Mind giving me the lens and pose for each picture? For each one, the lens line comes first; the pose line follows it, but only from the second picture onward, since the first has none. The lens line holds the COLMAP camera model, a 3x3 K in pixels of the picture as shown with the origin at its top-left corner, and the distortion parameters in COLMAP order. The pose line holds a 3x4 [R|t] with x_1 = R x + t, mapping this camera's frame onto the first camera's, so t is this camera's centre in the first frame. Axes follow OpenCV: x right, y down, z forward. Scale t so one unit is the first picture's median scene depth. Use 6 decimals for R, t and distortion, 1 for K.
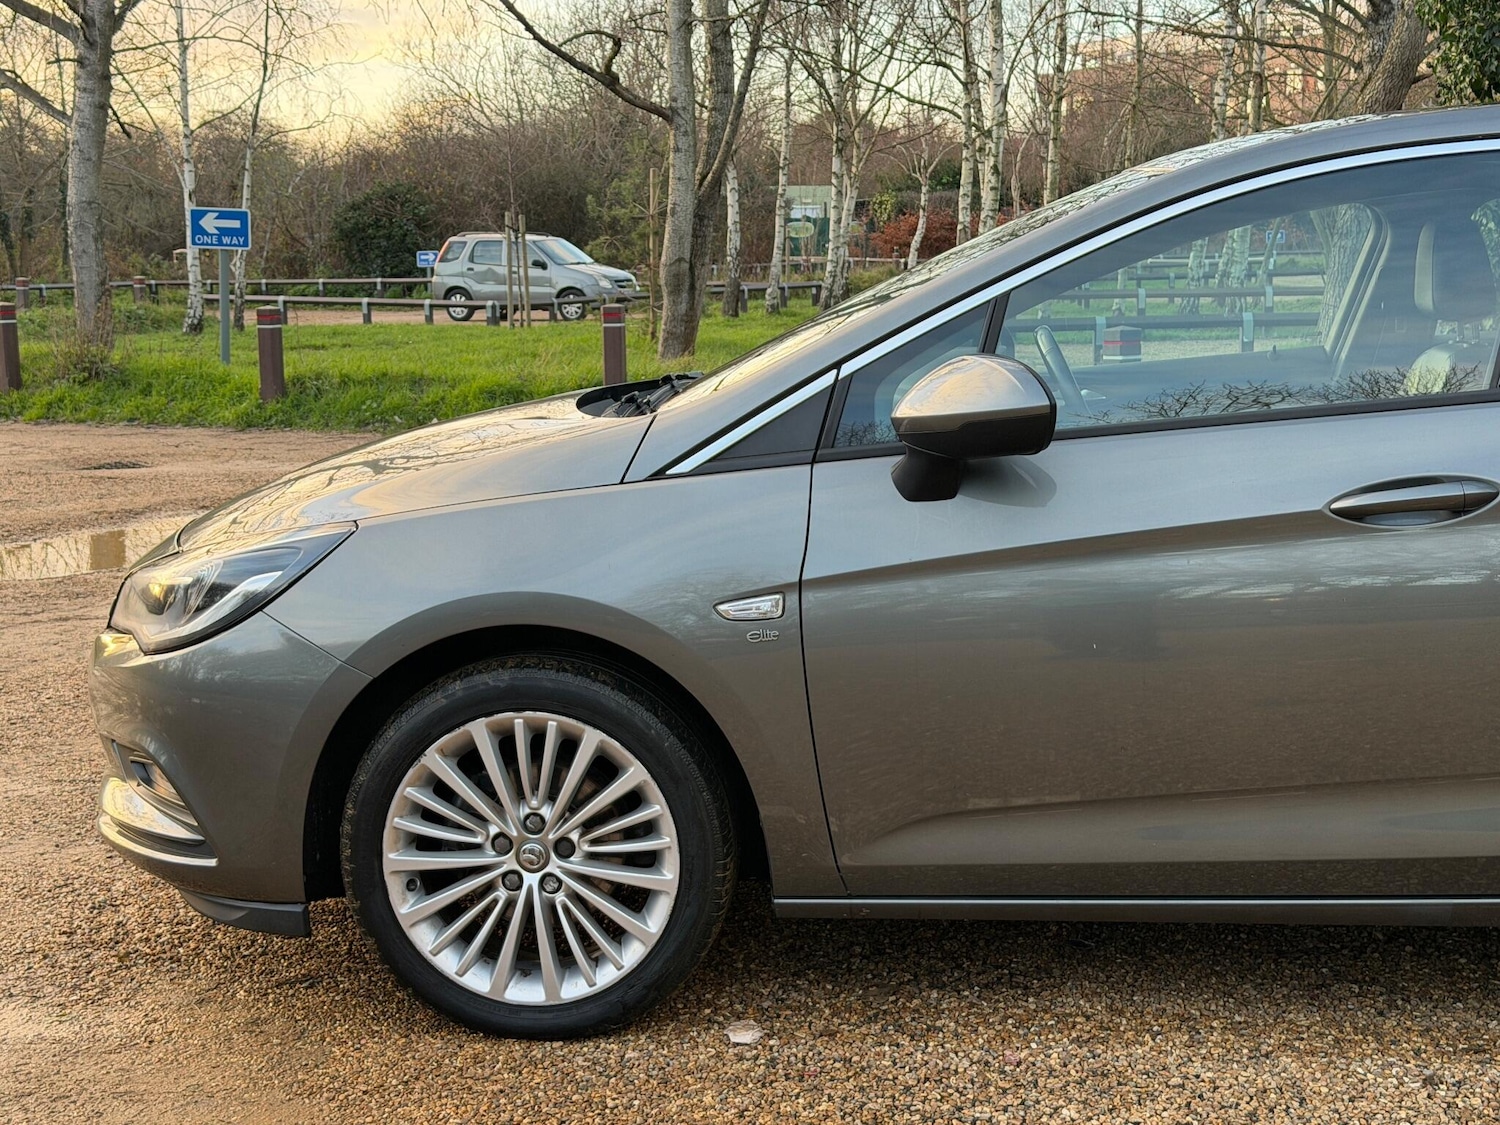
lens RADIAL K [[2081.7, 0, 742.4], [0, 2081.7, 560.1], [0, 0, 1]] dist [0.141677, 0.000000]
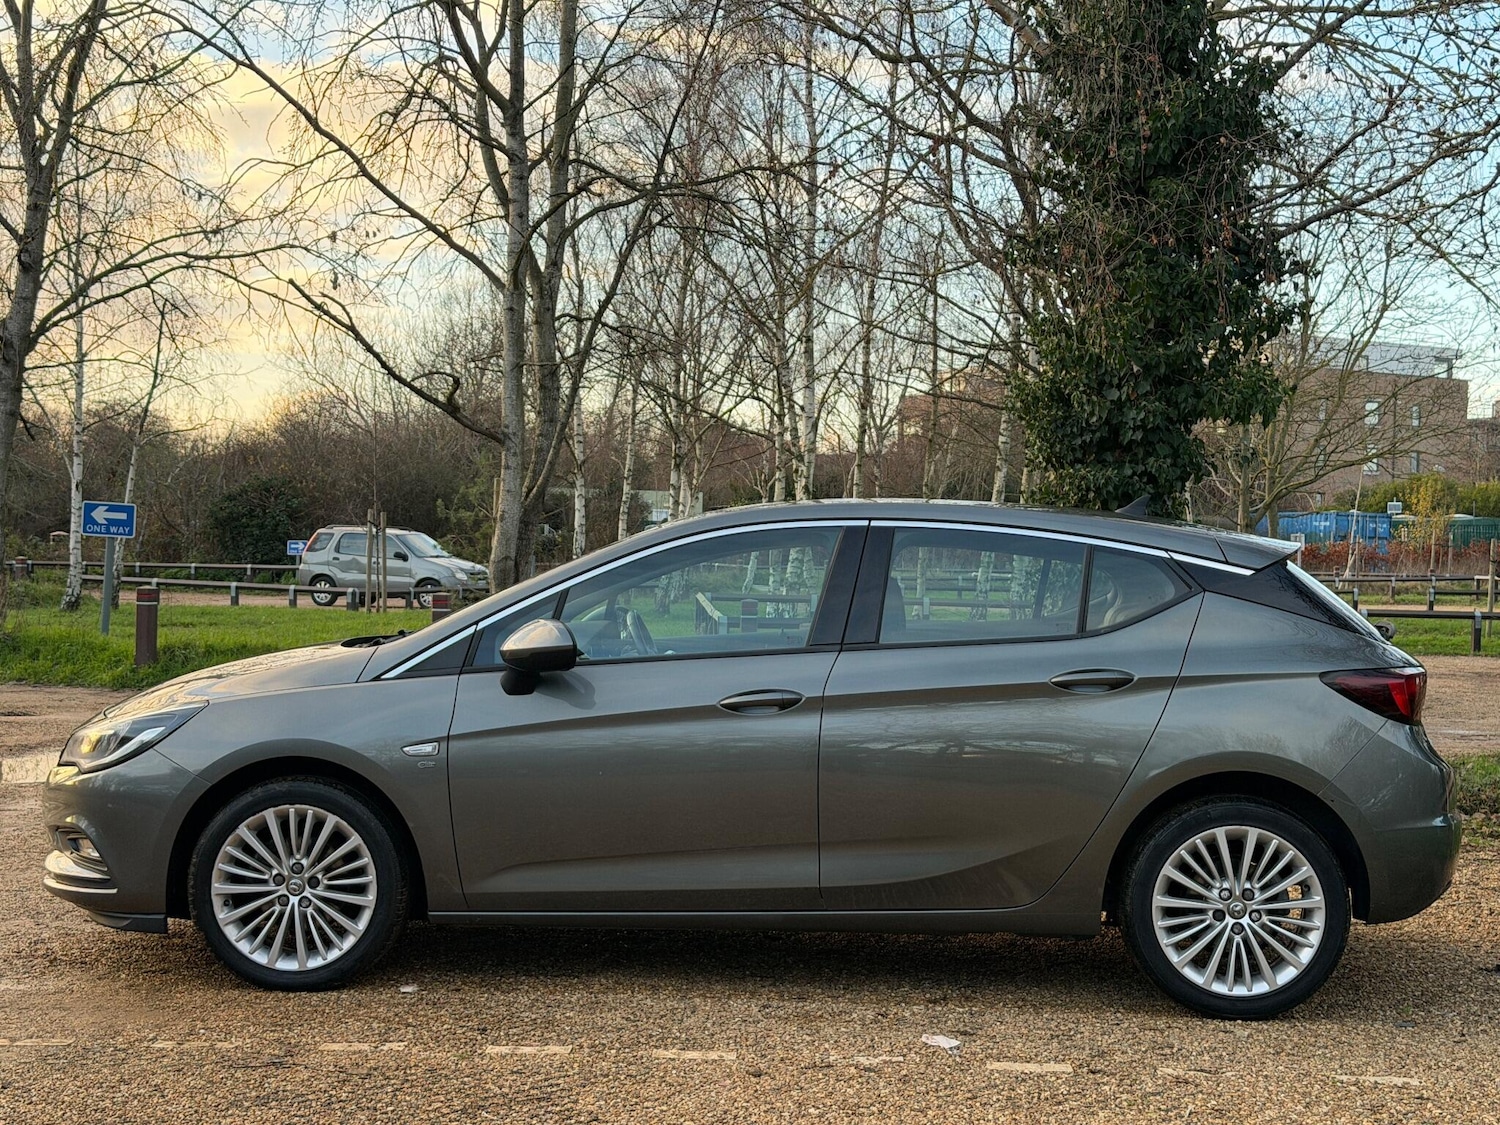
lens RADIAL K [[2081.7, 0, 746.3], [0, 2081.7, 578.4], [0, 0, 1]] dist [0.141677, 0.000000]
pose [[0.997521, 0.034930, 0.061094, 0.032131], [-0.026468, 0.990599, -0.134211, 0.021087], [-0.065207, 0.132261, 0.989068, -0.164520]]
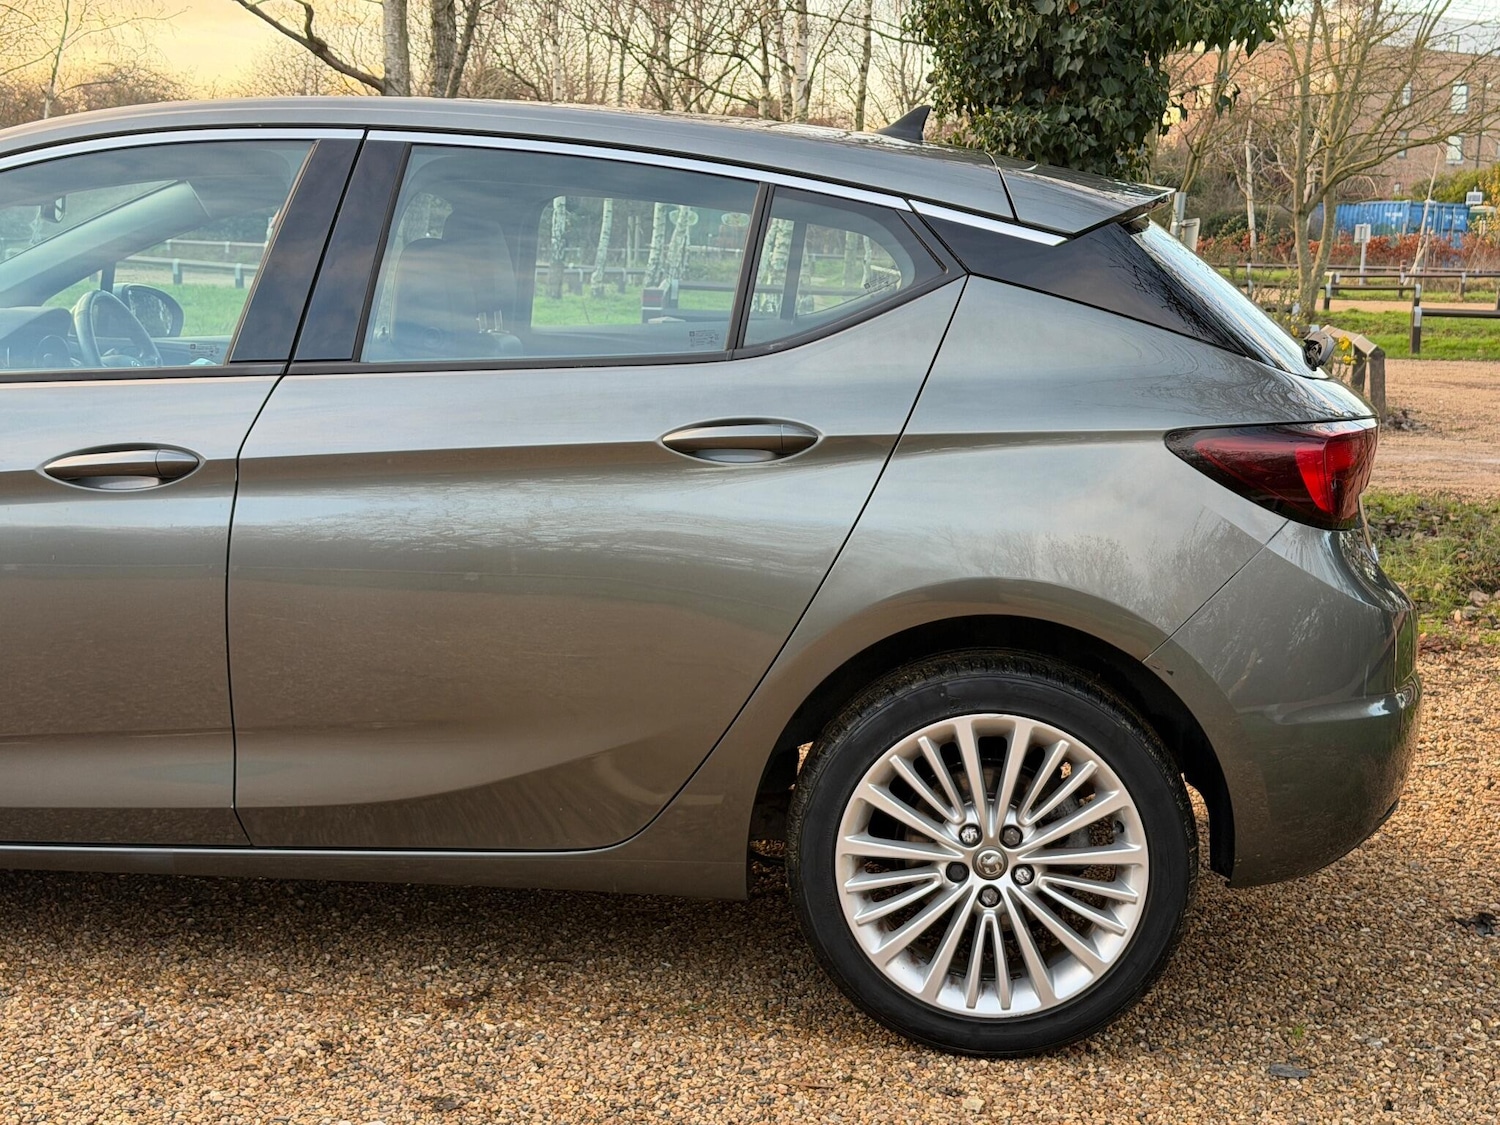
lens RADIAL K [[2081.7, 0, 734.2], [0, 2081.7, 568.0], [0, 0, 1]] dist [0.141677, 0.000000]
pose [[0.998363, 0.046532, 0.033257, 0.106186], [-0.046839, 0.998866, 0.008513, -0.000761], [-0.032823, -0.010056, 0.999411, -0.004900]]
